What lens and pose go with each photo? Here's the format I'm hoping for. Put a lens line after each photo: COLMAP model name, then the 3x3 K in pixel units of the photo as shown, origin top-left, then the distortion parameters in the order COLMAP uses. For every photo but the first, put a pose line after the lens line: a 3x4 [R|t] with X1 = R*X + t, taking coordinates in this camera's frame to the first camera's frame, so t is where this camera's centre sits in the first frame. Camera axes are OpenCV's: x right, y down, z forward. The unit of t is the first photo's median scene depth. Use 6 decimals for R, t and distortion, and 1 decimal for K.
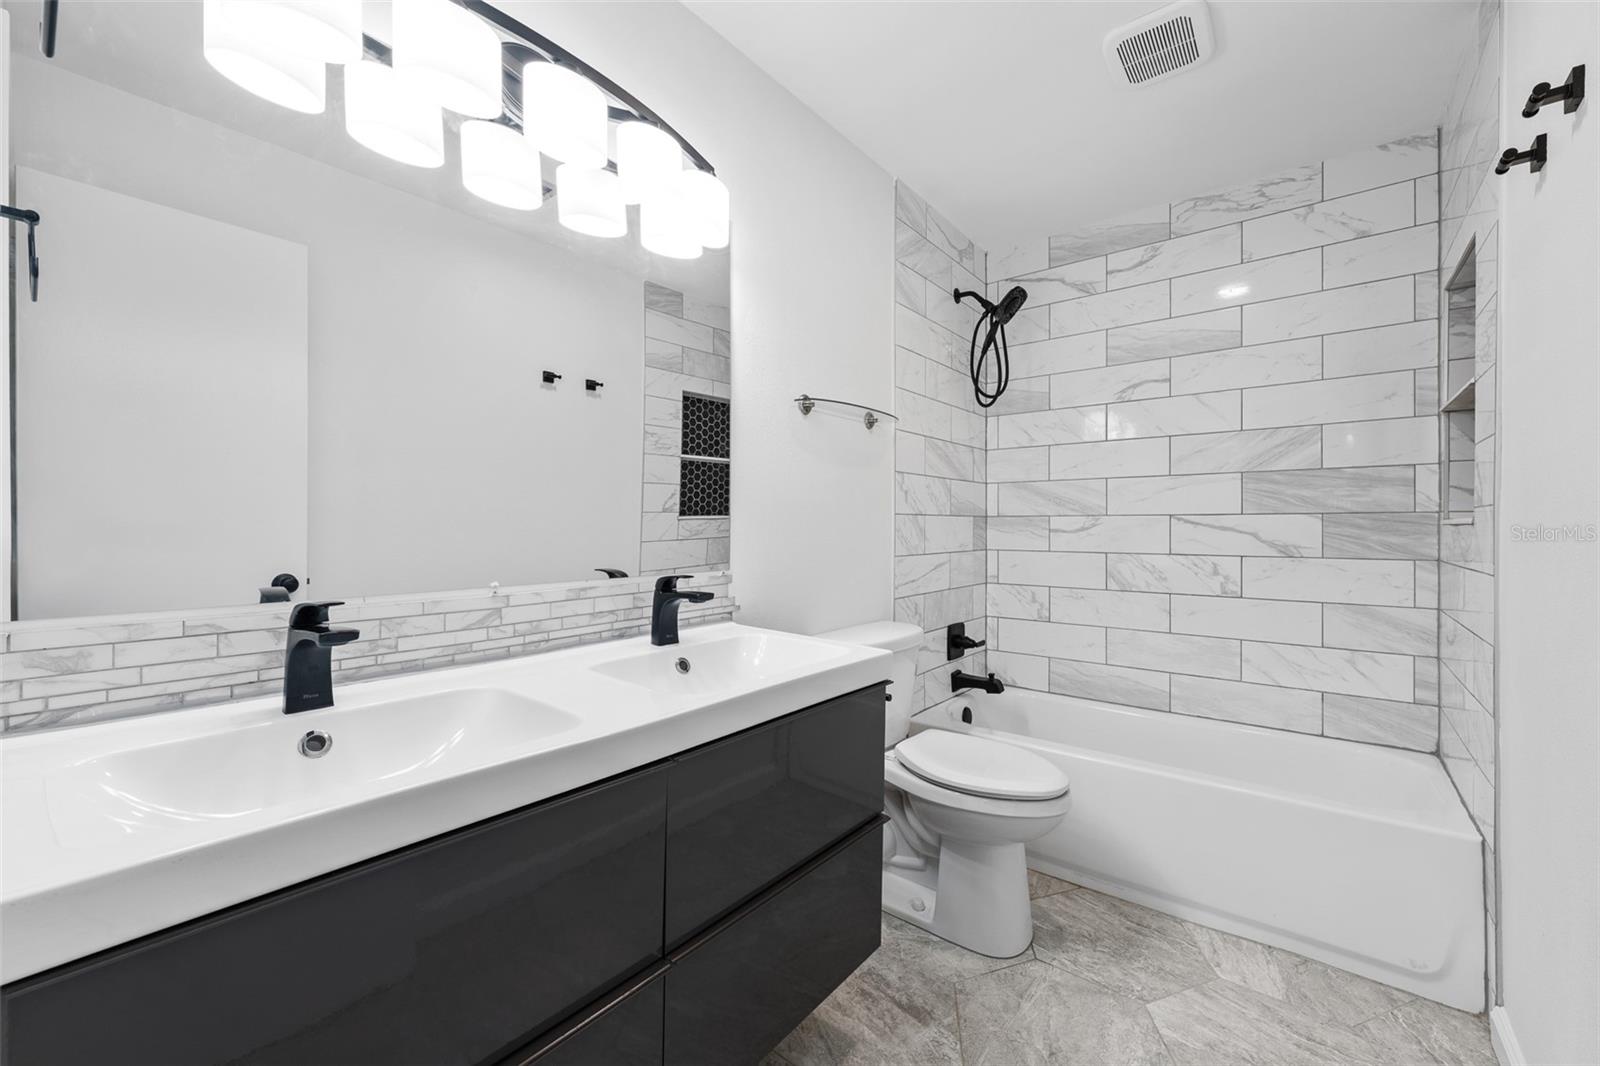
lens RADIAL K [[639.3, 0, 798.5], [0, 639.3, 528.7], [0, 0, 1]] dist [0.001876, 0.000178]
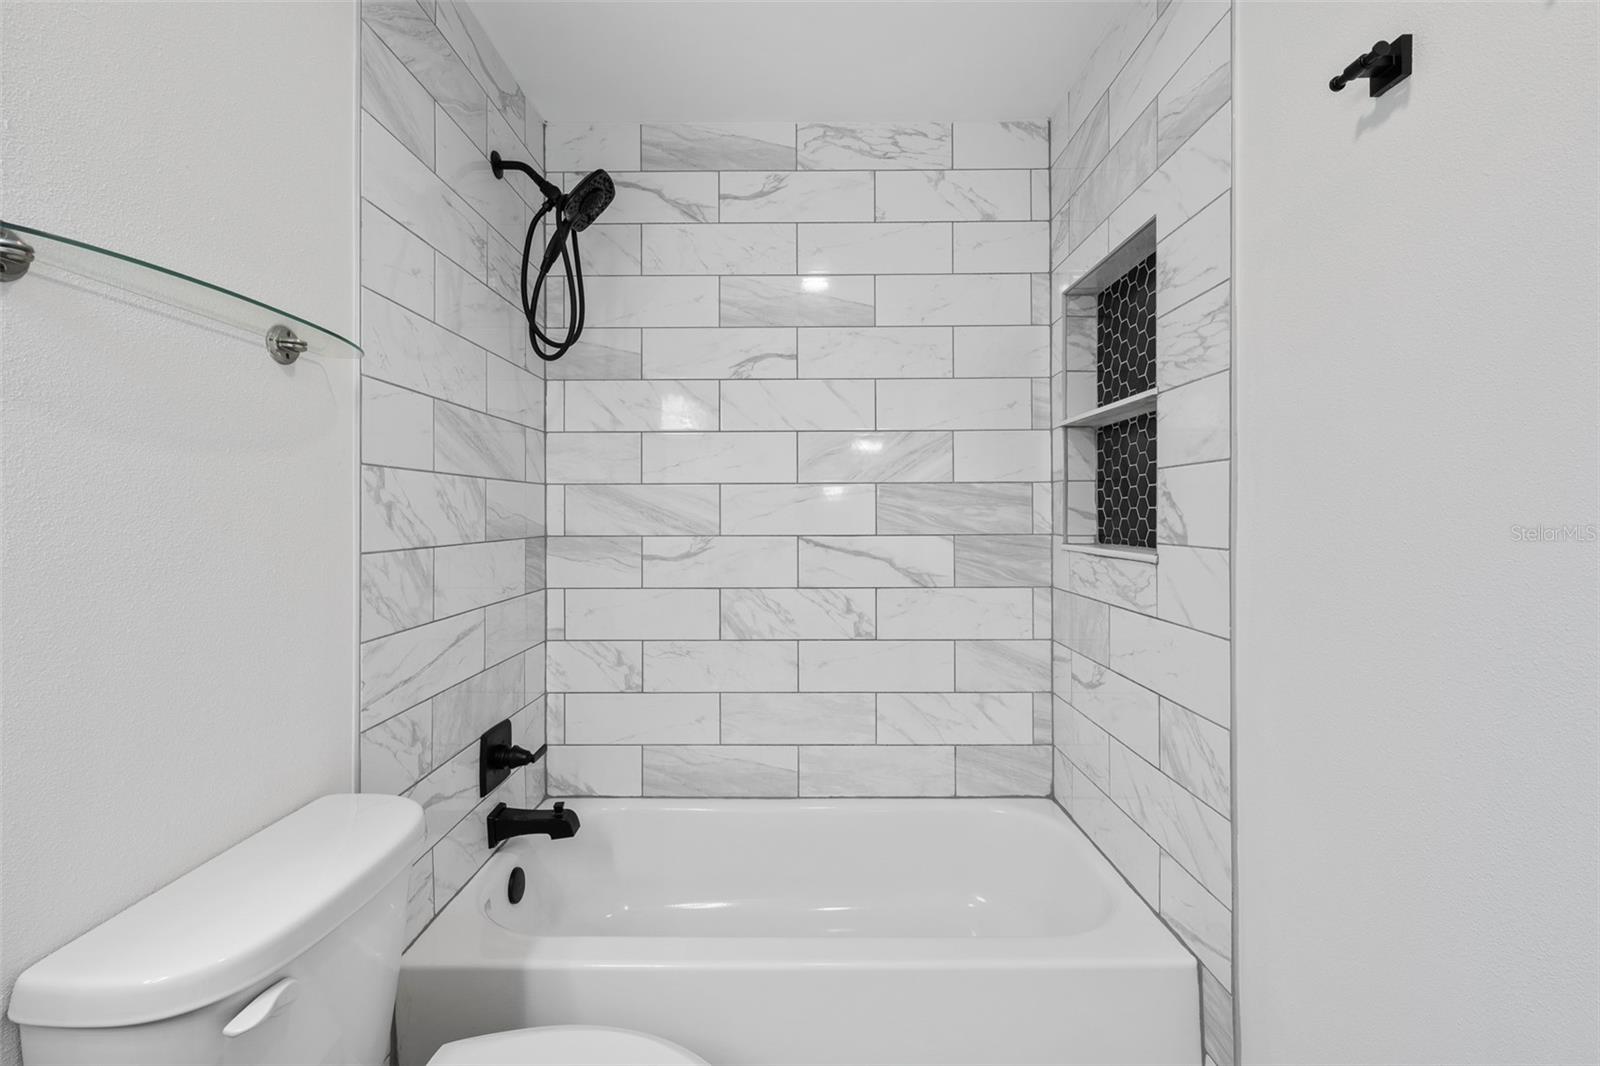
lens RADIAL K [[673.3, 0, 797.2], [0, 673.3, 508.2], [0, 0, 1]] dist [0.000850, 0.000078]
pose [[0.784644, 0.001372, 0.619945, 0.090060], [0.006128, 0.999932, -0.009970, -0.046683], [-0.619916, 0.011622, 0.784582, 0.383783]]
